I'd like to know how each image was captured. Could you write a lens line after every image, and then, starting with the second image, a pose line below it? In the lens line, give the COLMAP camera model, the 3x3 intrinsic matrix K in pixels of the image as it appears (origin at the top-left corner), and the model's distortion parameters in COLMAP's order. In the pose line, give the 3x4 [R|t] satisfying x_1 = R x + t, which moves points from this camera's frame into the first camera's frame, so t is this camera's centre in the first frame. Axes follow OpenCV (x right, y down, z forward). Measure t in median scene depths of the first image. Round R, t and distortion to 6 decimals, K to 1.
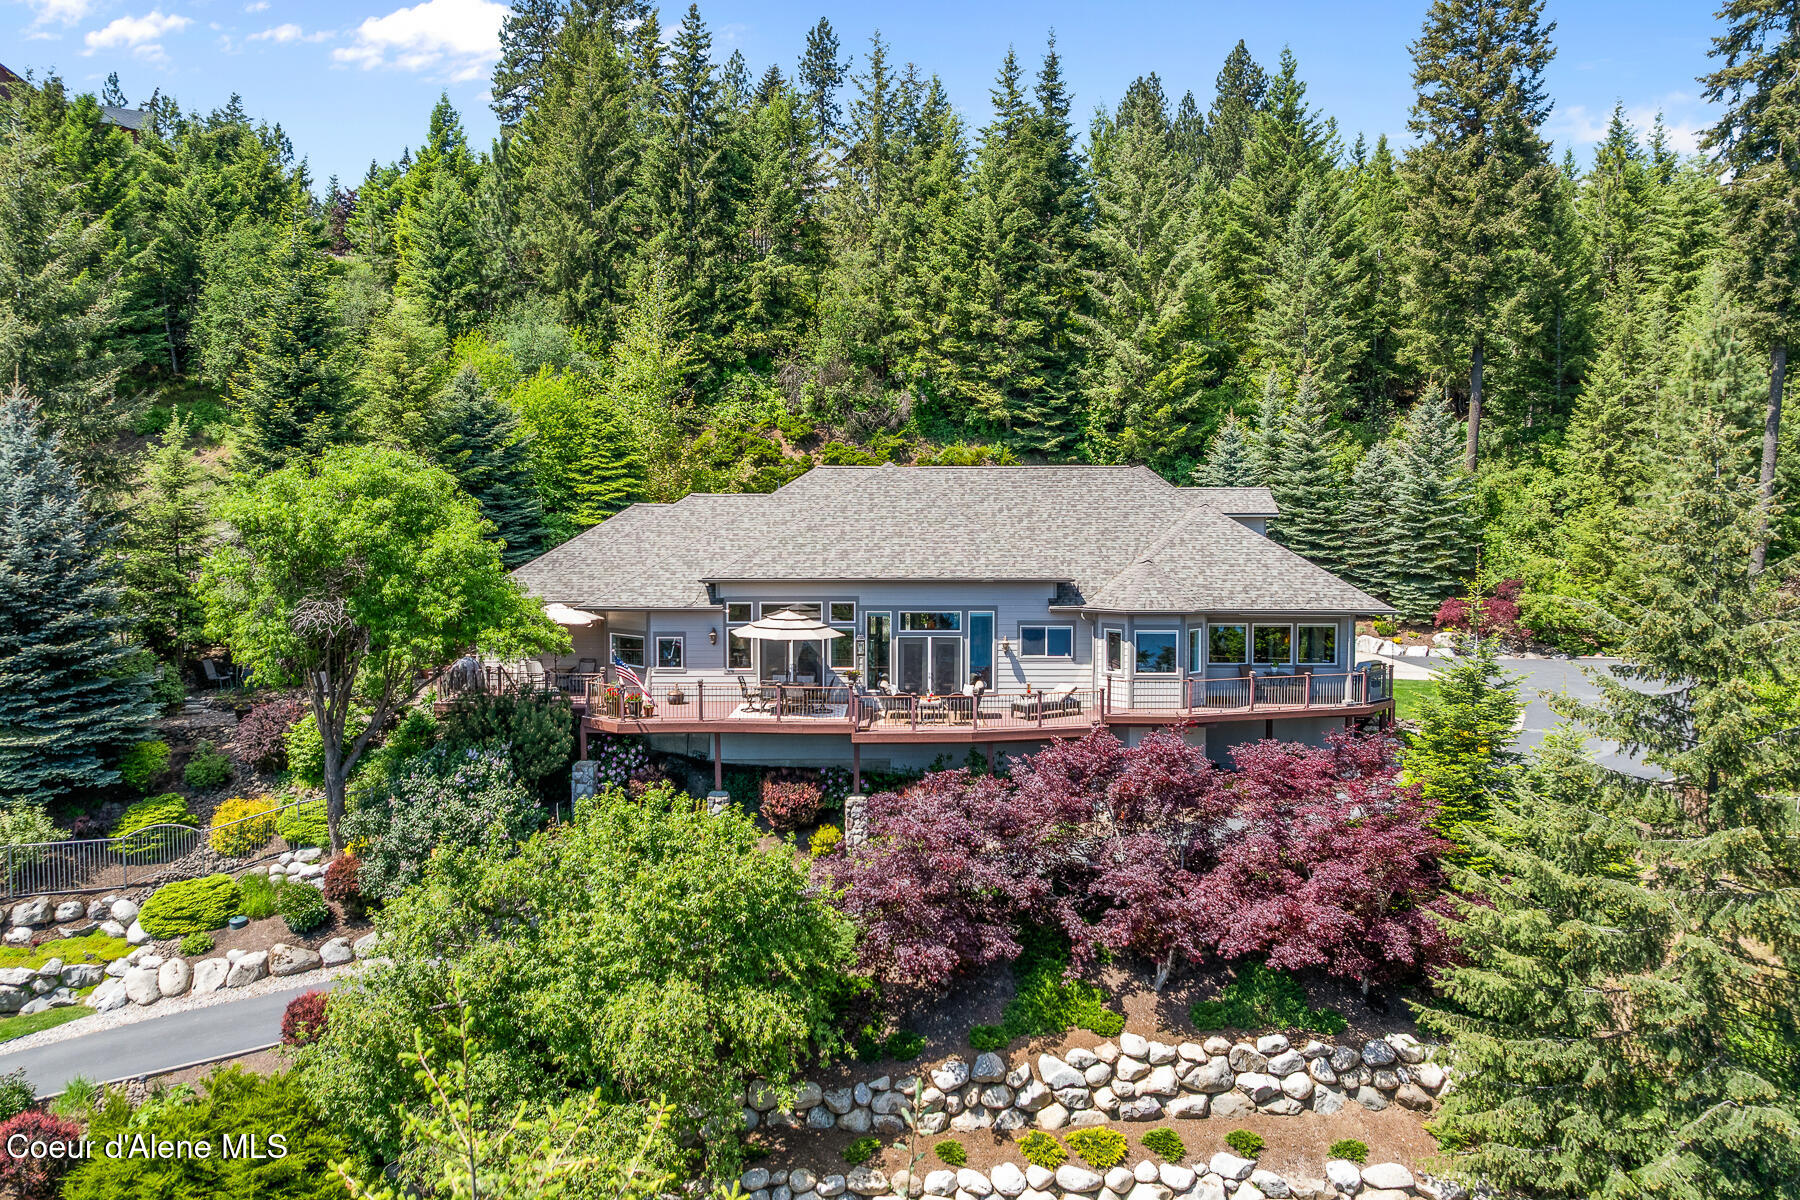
lens RADIAL K [[1274.7, 0, 900.0], [0, 1274.7, 600.0], [0, 0, 1]] dist [-0.020792, 0.007707]
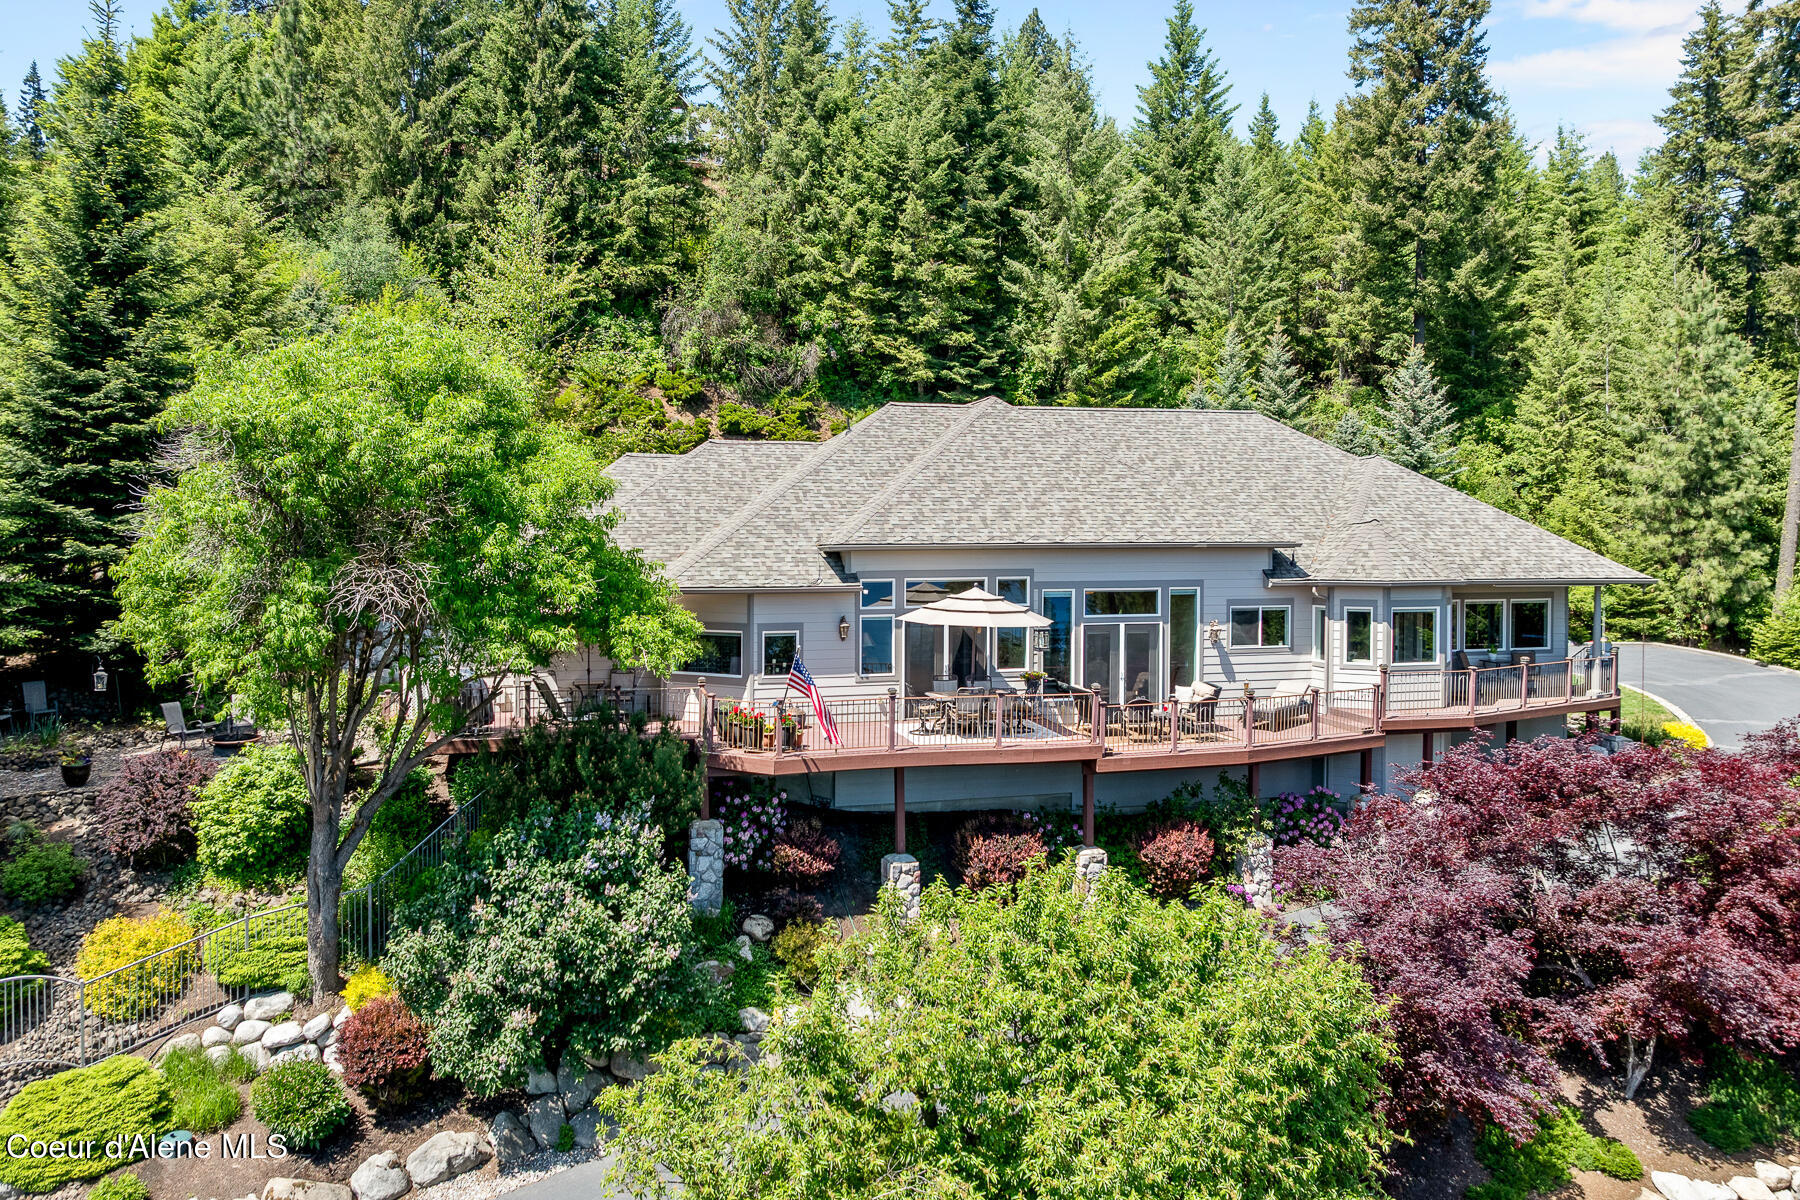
lens RADIAL K [[1350.1, 0, 904.9], [0, 1350.1, 561.3], [0, 0, 1]] dist [-0.022336, 0.005795]
pose [[0.971823, -0.011088, 0.235449, -0.277670], [0.020175, 0.999140, -0.036222, 0.018562], [-0.234845, 0.039952, 0.971211, 0.268781]]
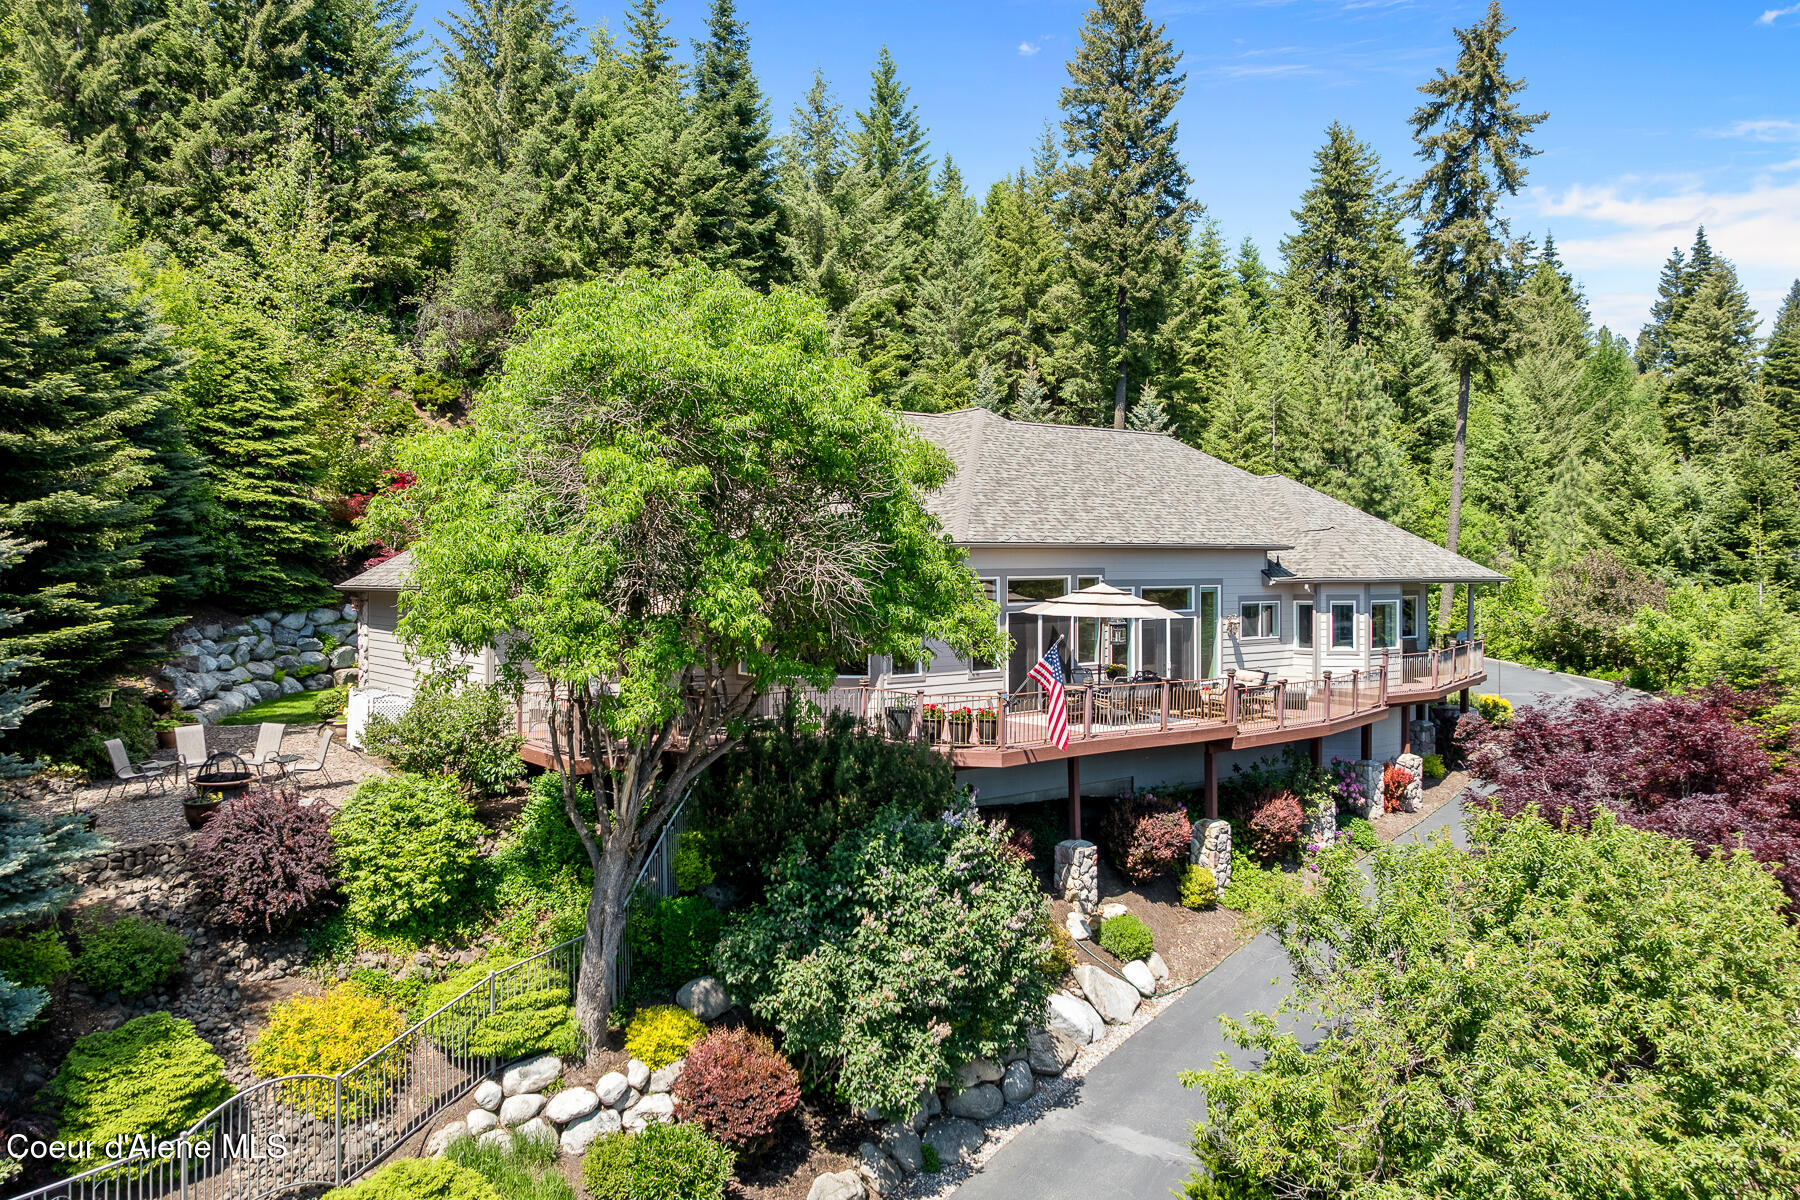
lens RADIAL K [[1285.2, 0, 941.2], [0, 1285.2, 594.0], [0, 0, 1]] dist [-0.024939, 0.008051]
pose [[0.797841, -0.018844, 0.602574, -0.575257], [0.041082, 0.998887, -0.023158, 0.026398], [-0.601467, 0.043232, 0.797727, 0.440007]]
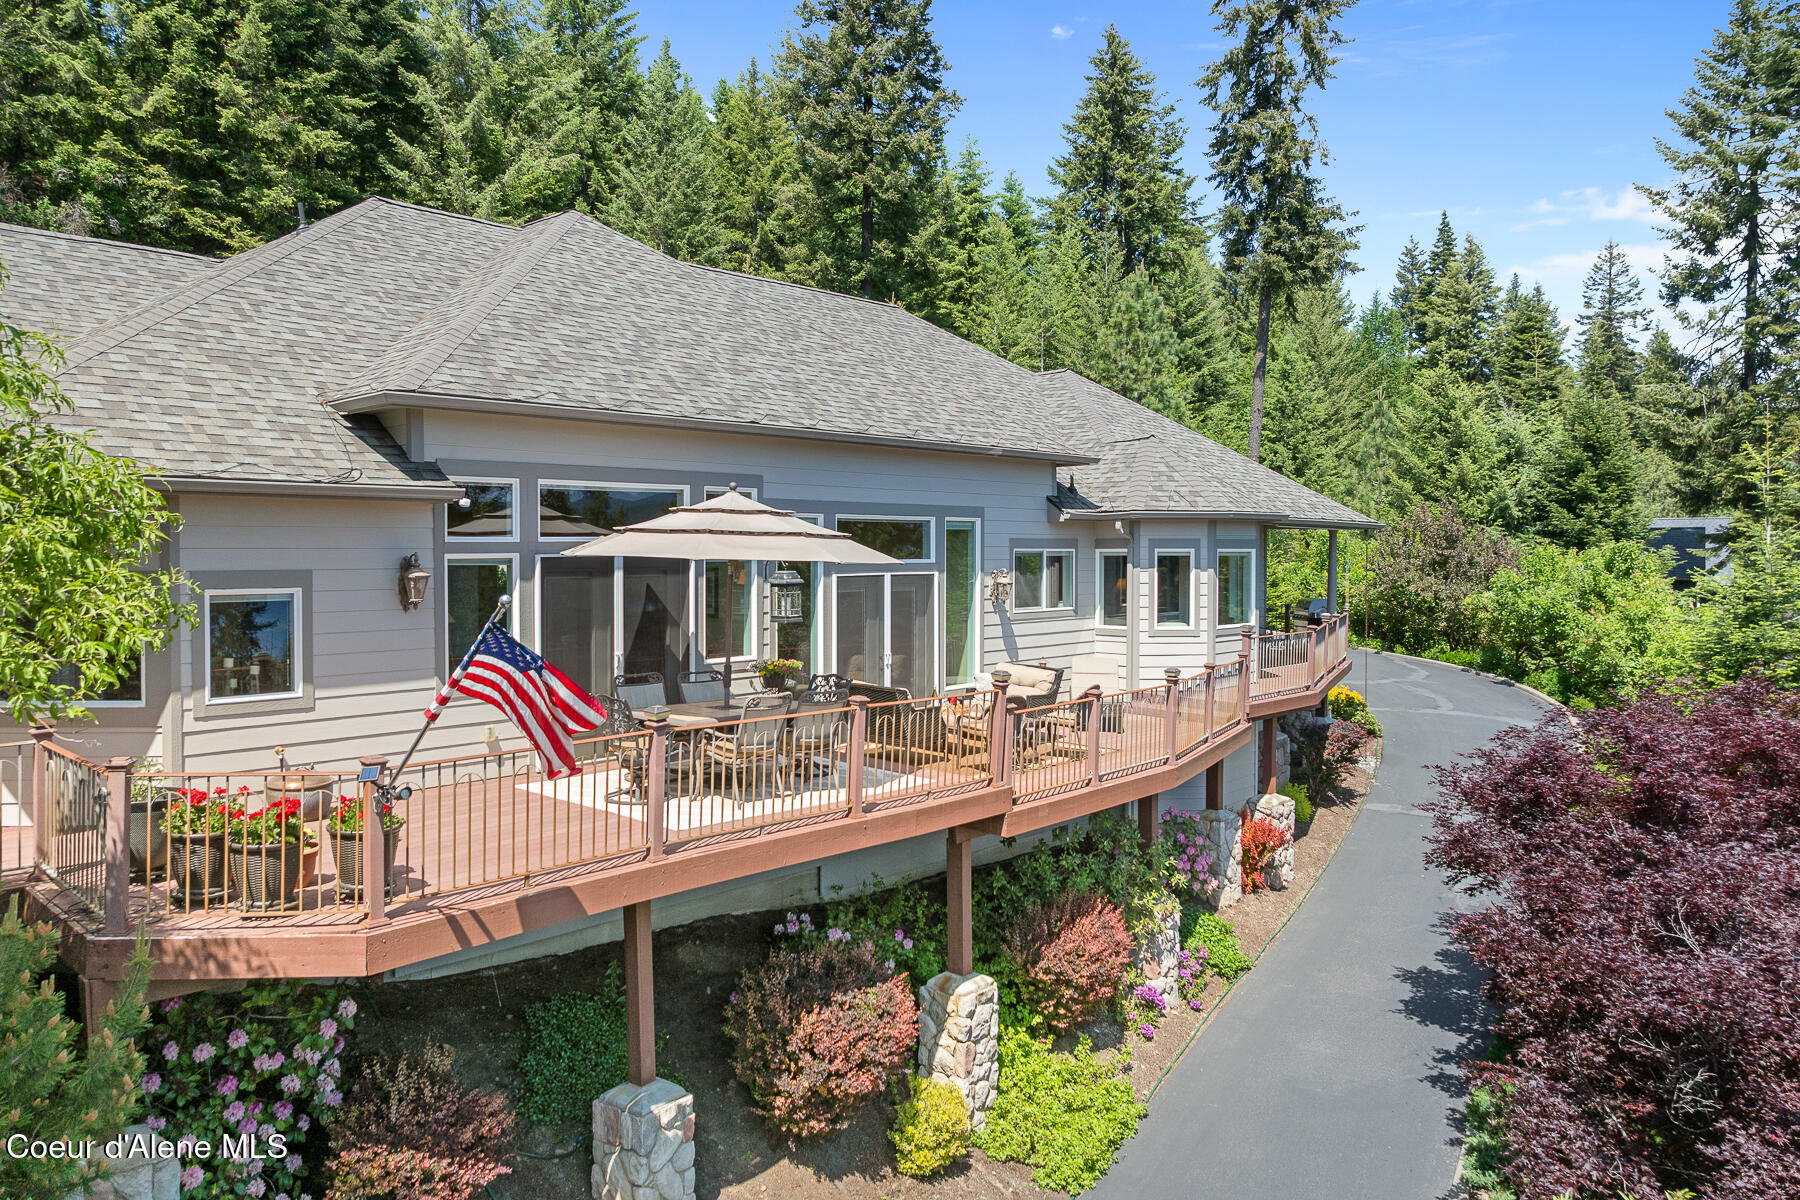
lens RADIAL K [[1212.2, 0, 994.8], [0, 1212.2, 587.1], [0, 0, 1]] dist [-0.014375, 0.001468]
pose [[0.642335, -0.025019, 0.766015, -0.272987], [0.040430, 0.999182, -0.001268, 0.035593], [-0.765357, 0.031784, 0.642821, 0.700386]]
